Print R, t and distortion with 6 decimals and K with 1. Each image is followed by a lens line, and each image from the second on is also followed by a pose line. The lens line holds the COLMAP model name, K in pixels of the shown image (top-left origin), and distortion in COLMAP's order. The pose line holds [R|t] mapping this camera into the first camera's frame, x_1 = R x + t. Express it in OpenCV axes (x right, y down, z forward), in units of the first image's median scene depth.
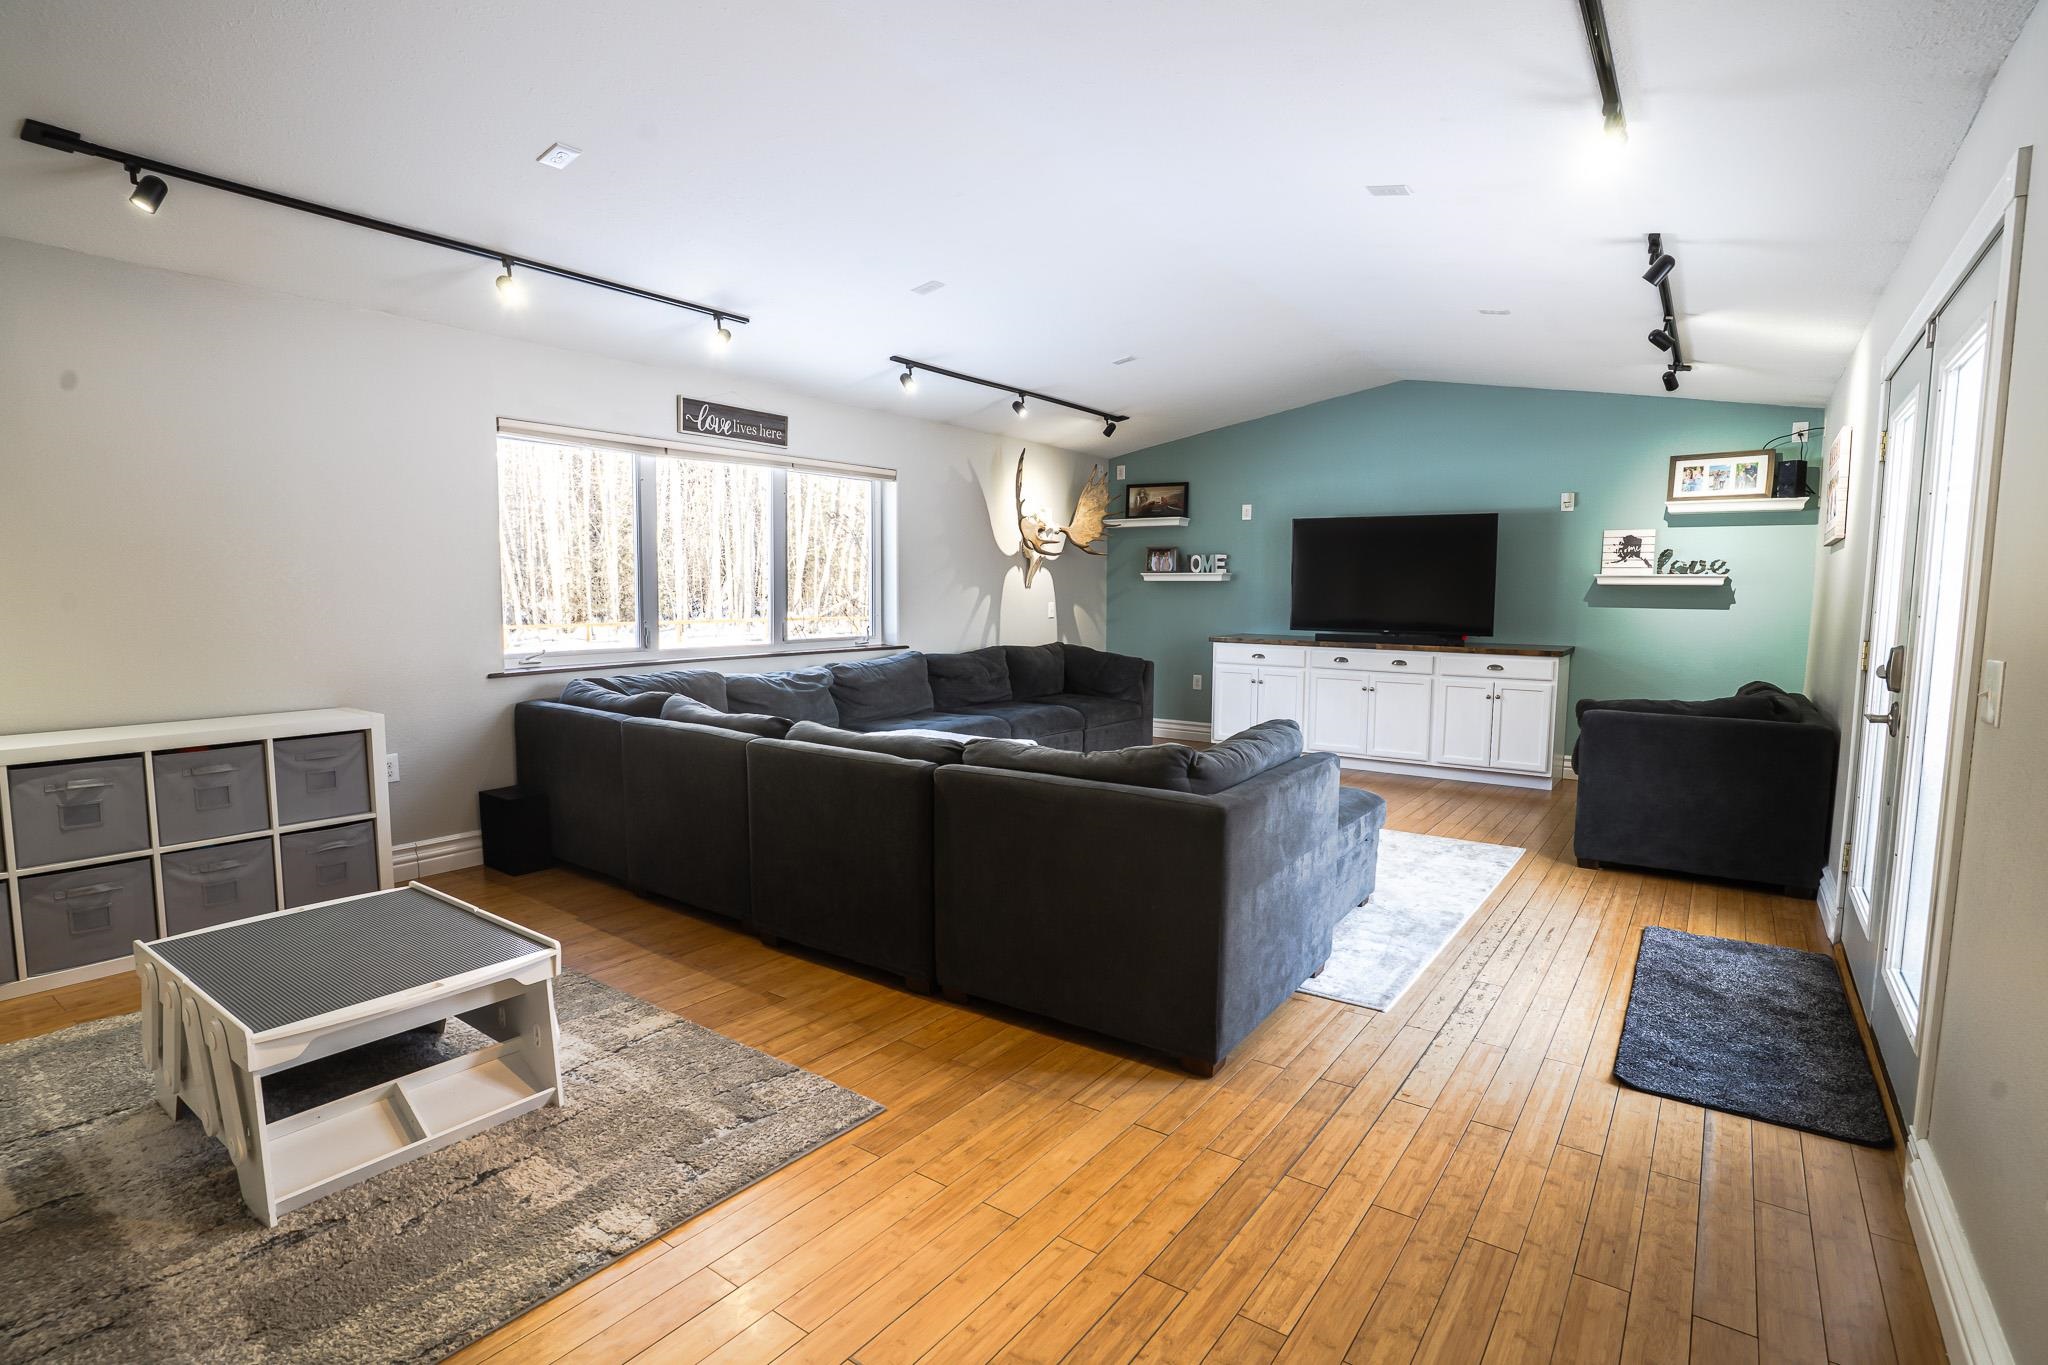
lens RADIAL K [[999.8, 0, 1025.6], [0, 999.8, 684.6], [0, 0, 1]] dist [-0.053126, 0.004762]
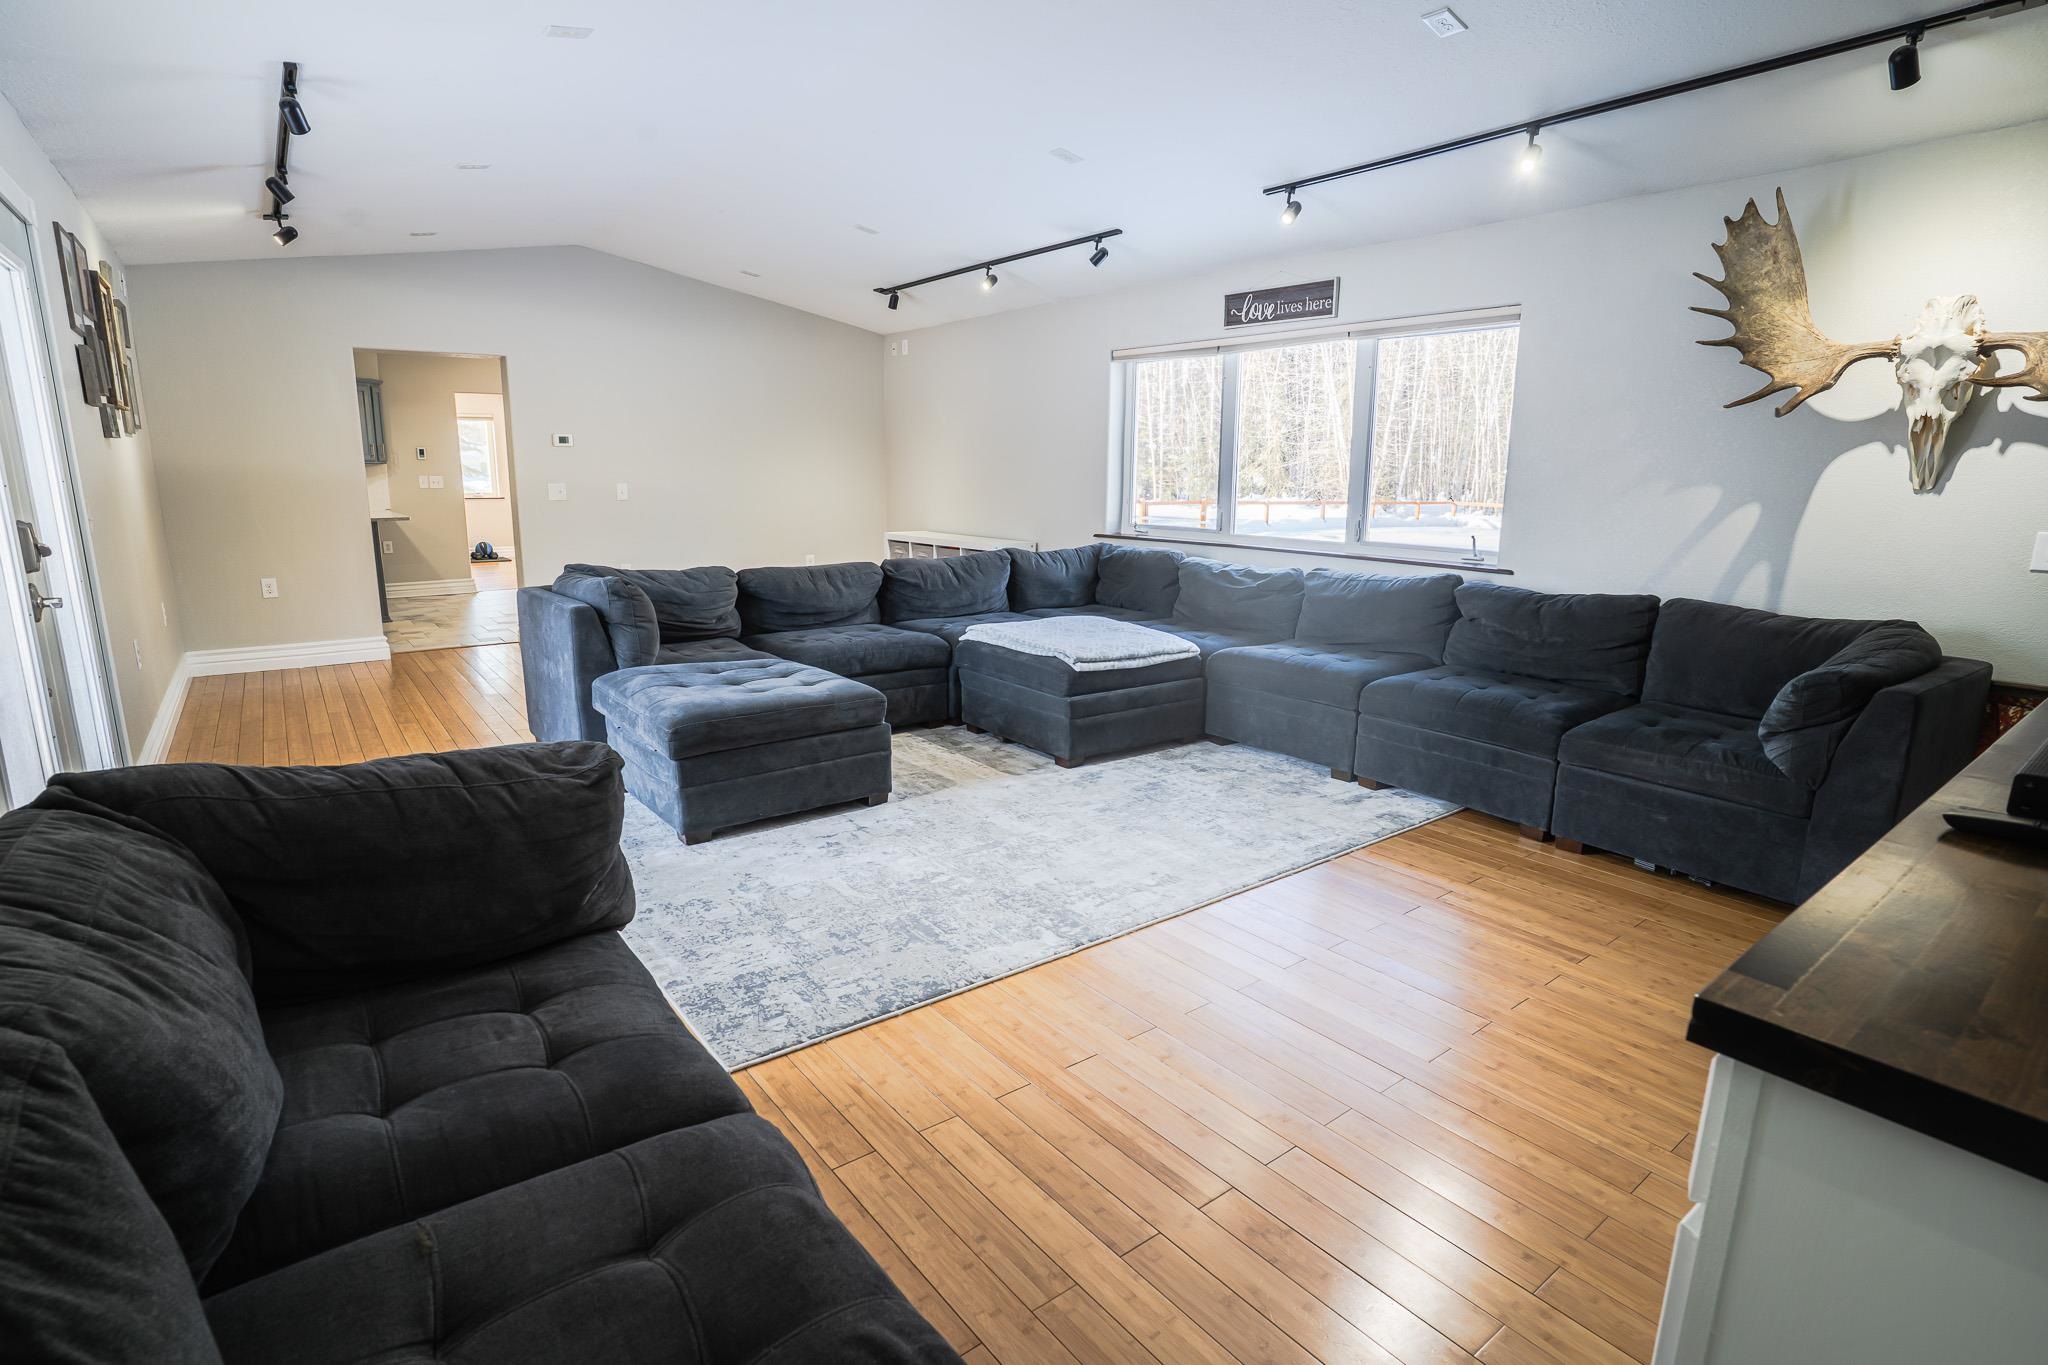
lens RADIAL K [[999.8, 0, 1010.2], [0, 999.8, 677.4], [0, 0, 1]] dist [-0.053126, 0.004762]
pose [[-0.276607, 0.192532, -0.941499, 0.756347], [-0.101444, 0.968400, 0.227837, -0.106723], [0.955614, 0.158531, -0.248335, 1.056915]]
